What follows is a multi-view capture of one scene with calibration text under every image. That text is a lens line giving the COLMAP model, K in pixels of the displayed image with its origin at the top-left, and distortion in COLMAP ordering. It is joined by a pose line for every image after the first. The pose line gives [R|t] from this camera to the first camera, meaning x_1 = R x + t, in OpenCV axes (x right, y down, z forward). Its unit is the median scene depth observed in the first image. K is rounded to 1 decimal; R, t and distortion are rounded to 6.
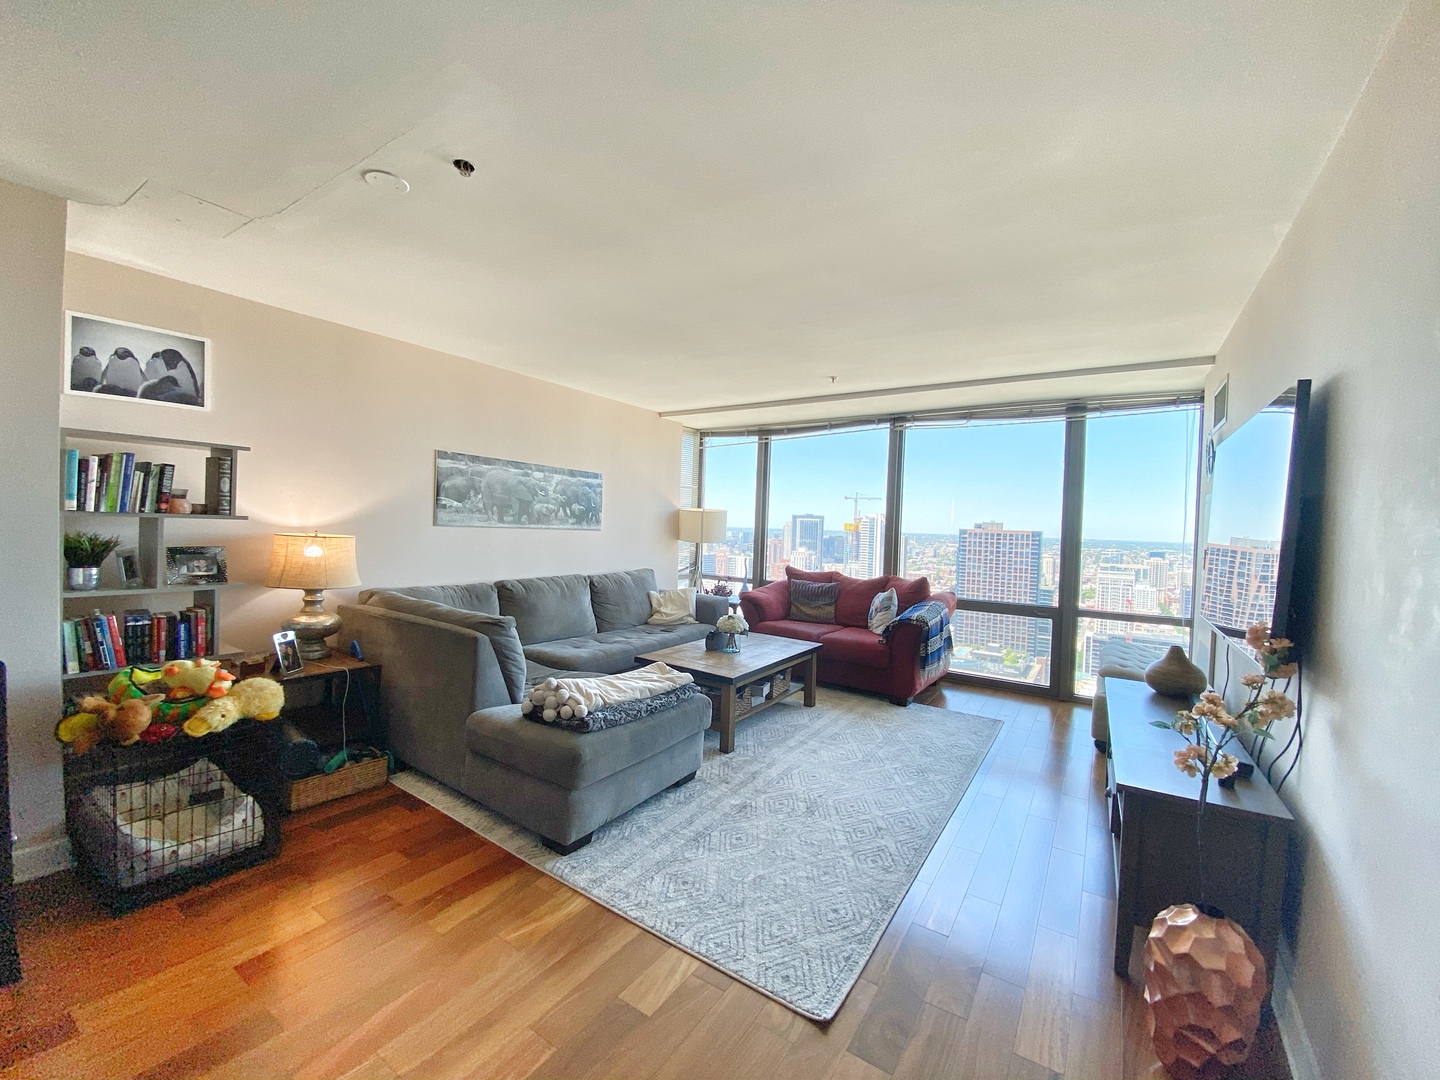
lens RADIAL K [[579.2, 0, 723.5], [0, 579.2, 539.6], [0, 0, 1]] dist [0.028989, -0.027420]
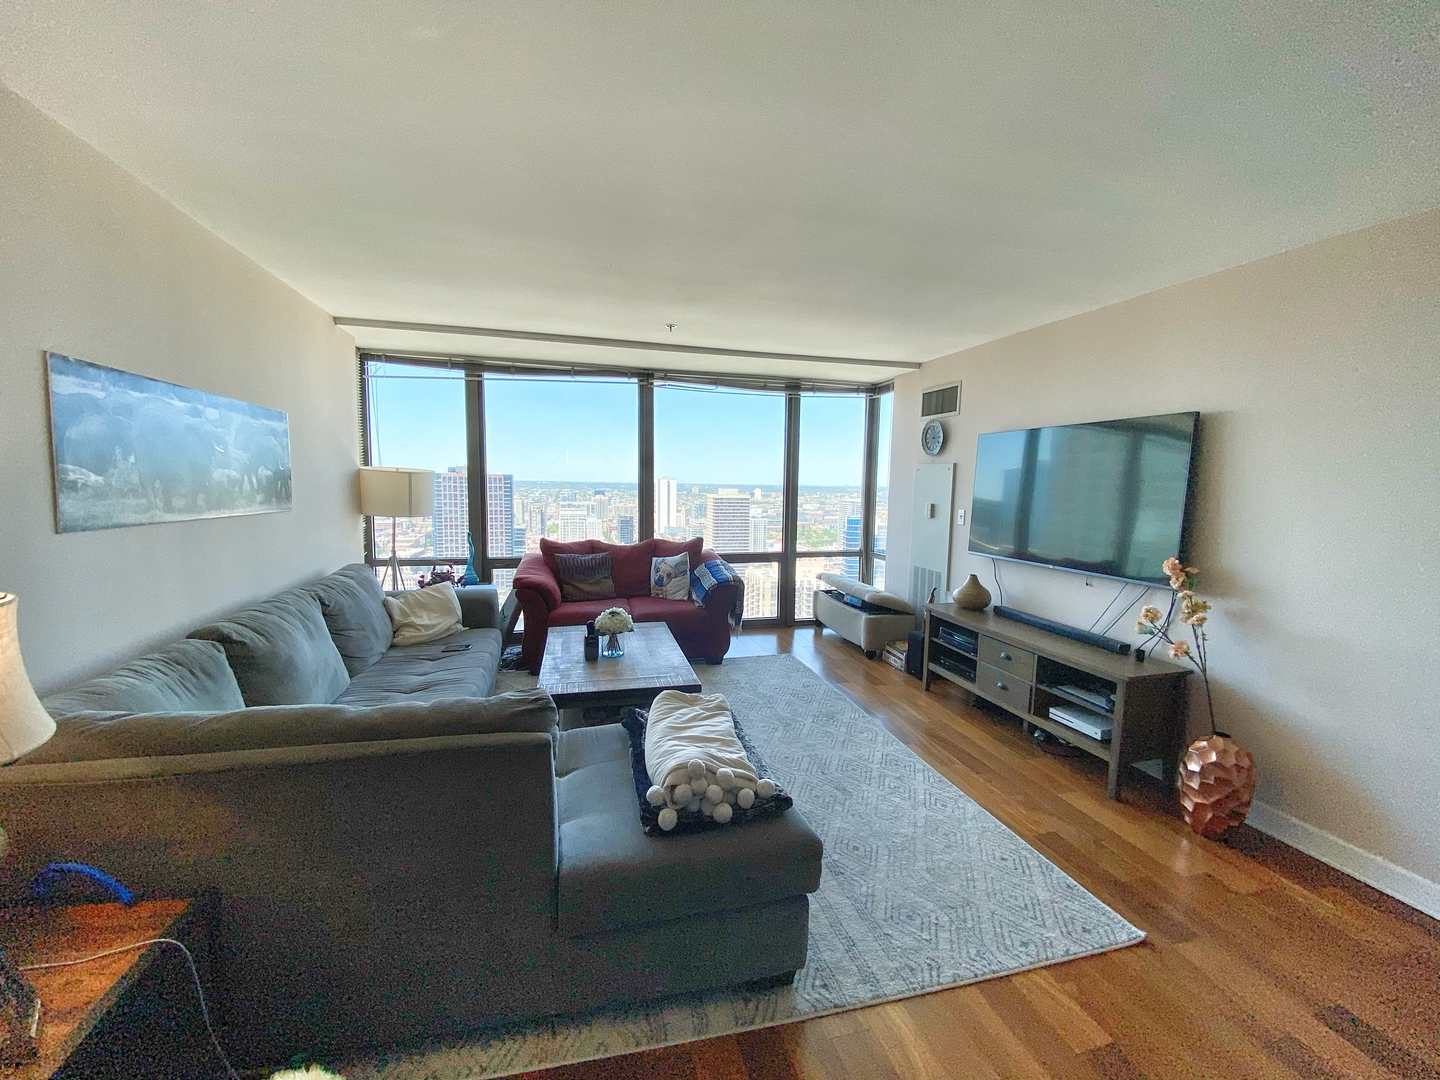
lens RADIAL K [[580.5, 0, 720.0], [0, 580.5, 540.0], [0, 0, 1]] dist [0.024828, -0.021601]
pose [[0.664531, -0.095887, 0.741083, -0.448688], [0.023750, 0.993942, 0.107307, -0.048180], [-0.746883, -0.053708, 0.662783, 0.335556]]
